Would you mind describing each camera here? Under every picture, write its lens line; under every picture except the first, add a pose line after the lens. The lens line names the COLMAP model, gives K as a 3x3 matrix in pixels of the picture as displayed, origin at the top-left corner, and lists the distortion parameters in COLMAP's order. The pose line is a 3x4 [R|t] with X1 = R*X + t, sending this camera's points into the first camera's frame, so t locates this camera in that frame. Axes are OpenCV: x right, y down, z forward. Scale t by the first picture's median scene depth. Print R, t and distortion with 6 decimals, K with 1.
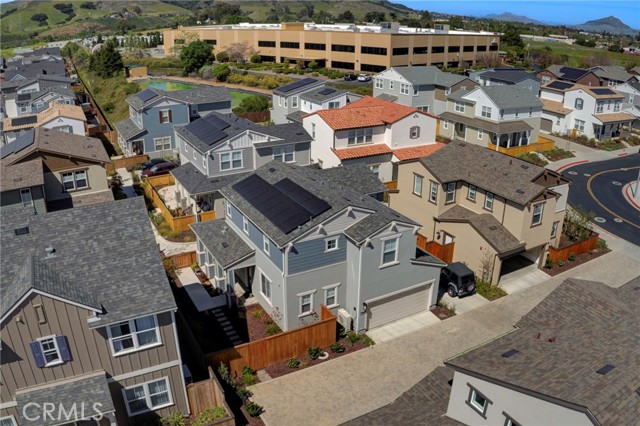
lens RADIAL K [[507.5, 0, 313.0], [0, 507.5, 214.6], [0, 0, 1]] dist [-0.255377, 0.073895]
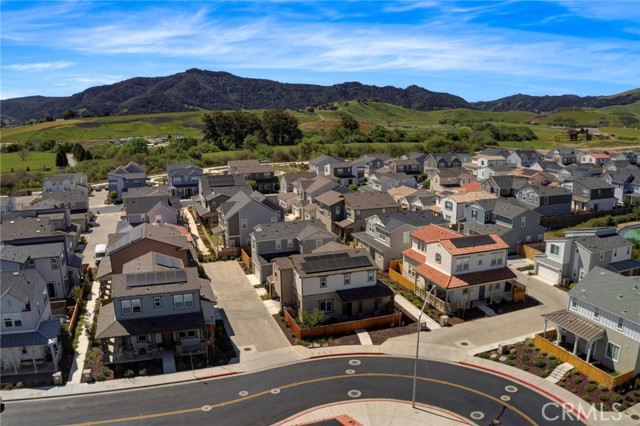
lens RADIAL K [[507.5, 0, 313.0], [0, 507.5, 214.6], [0, 0, 1]] dist [-0.255377, 0.073895]
pose [[-0.159922, 0.201183, -0.966411, 1.623765], [-0.364506, 0.897786, 0.247216, -0.517310], [0.917366, 0.391798, -0.070243, 0.867469]]
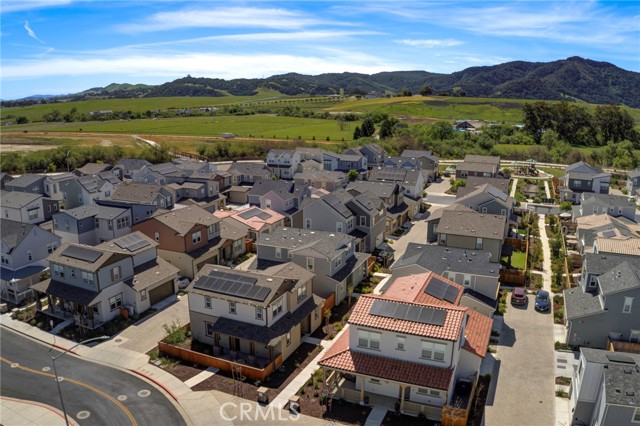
lens RADIAL K [[507.5, 0, 313.0], [0, 507.5, 214.6], [0, 0, 1]] dist [-0.255377, 0.073895]
pose [[-0.788674, 0.140891, -0.598450, 0.862733], [-0.237254, 0.828247, 0.507659, -0.859033], [0.567189, 0.542363, -0.619789, 1.625627]]
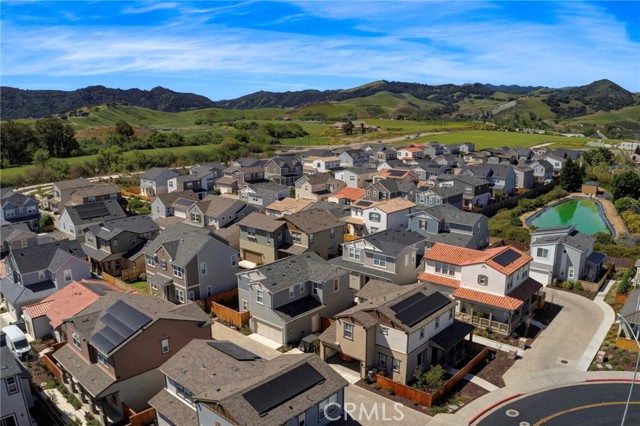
lens RADIAL K [[507.5, 0, 313.0], [0, 507.5, 214.6], [0, 0, 1]] dist [-0.255377, 0.073895]
pose [[0.333167, 0.191866, -0.923140, 1.268648], [-0.352197, 0.933531, 0.066915, -0.280440], [0.874618, 0.302833, 0.378596, 0.185886]]
